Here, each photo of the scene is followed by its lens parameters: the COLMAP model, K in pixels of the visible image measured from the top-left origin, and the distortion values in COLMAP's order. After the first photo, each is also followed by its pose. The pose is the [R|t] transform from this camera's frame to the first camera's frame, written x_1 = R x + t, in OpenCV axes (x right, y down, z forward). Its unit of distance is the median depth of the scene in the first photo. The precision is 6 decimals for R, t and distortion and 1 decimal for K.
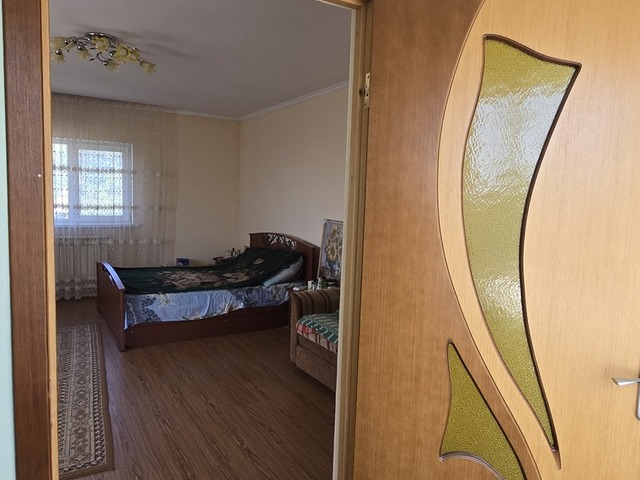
lens RADIAL K [[459.2, 0, 319.4], [0, 459.2, 237.3], [0, 0, 1]] dist [-0.001356, 0.005209]
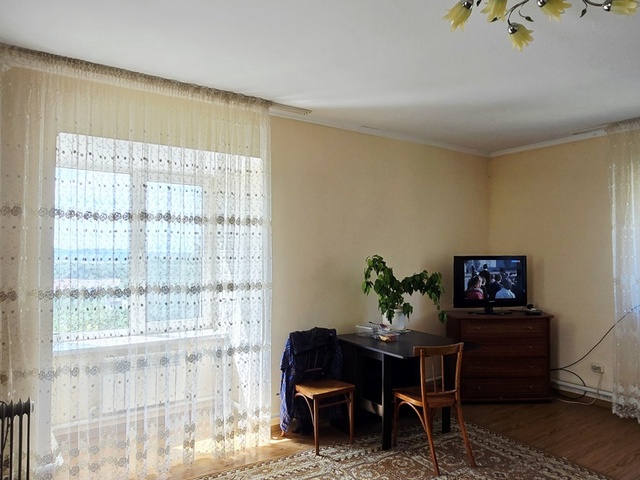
lens RADIAL K [[459.2, 0, 333.1], [0, 459.2, 243.4], [0, 0, 1]] dist [-0.001356, 0.005209]
pose [[0.085250, -0.047916, -0.995207, 0.036862], [-0.084087, 0.994934, -0.055105, -0.044150], [0.992805, 0.088382, 0.080789, 0.501922]]
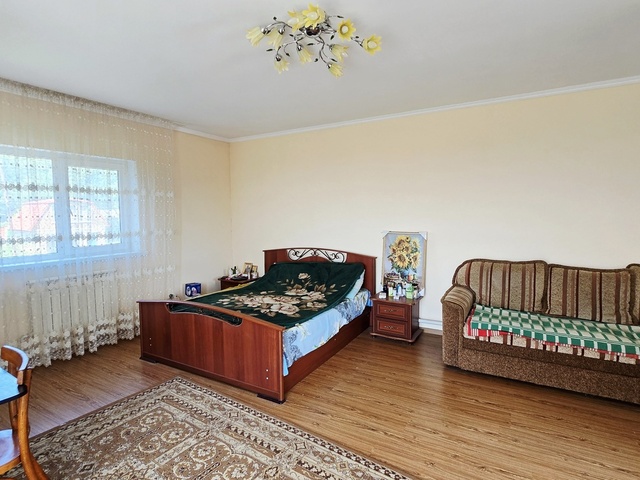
lens RADIAL K [[348.2, 0, 320.7], [0, 348.2, 231.5], [0, 0, 1]] dist [-0.001952, 0.001466]
pose [[0.880460, -0.066581, 0.469422, -0.530076], [0.079520, 0.996803, -0.007767, -0.044553], [-0.467404, 0.044167, 0.882940, 0.318296]]
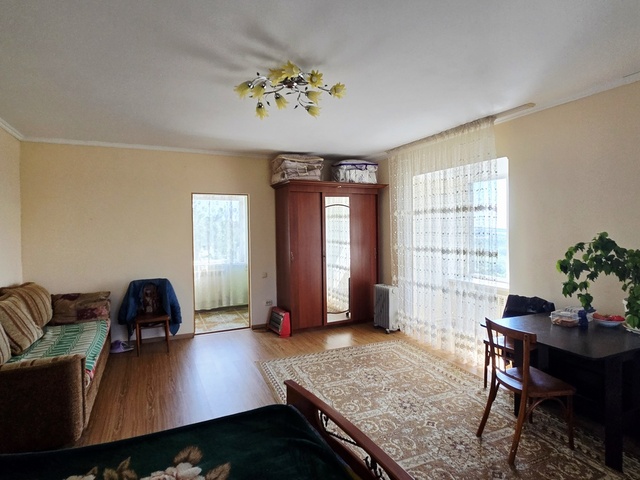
lens RADIAL K [[348.2, 0, 321.9], [0, 348.2, 235.8], [0, 0, 1]] dist [-0.001952, 0.001466]
pose [[-0.996536, -0.024398, 0.079504, -0.148593], [-0.015531, 0.993777, 0.110303, -0.078648], [-0.081700, 0.108686, -0.990713, 0.810595]]
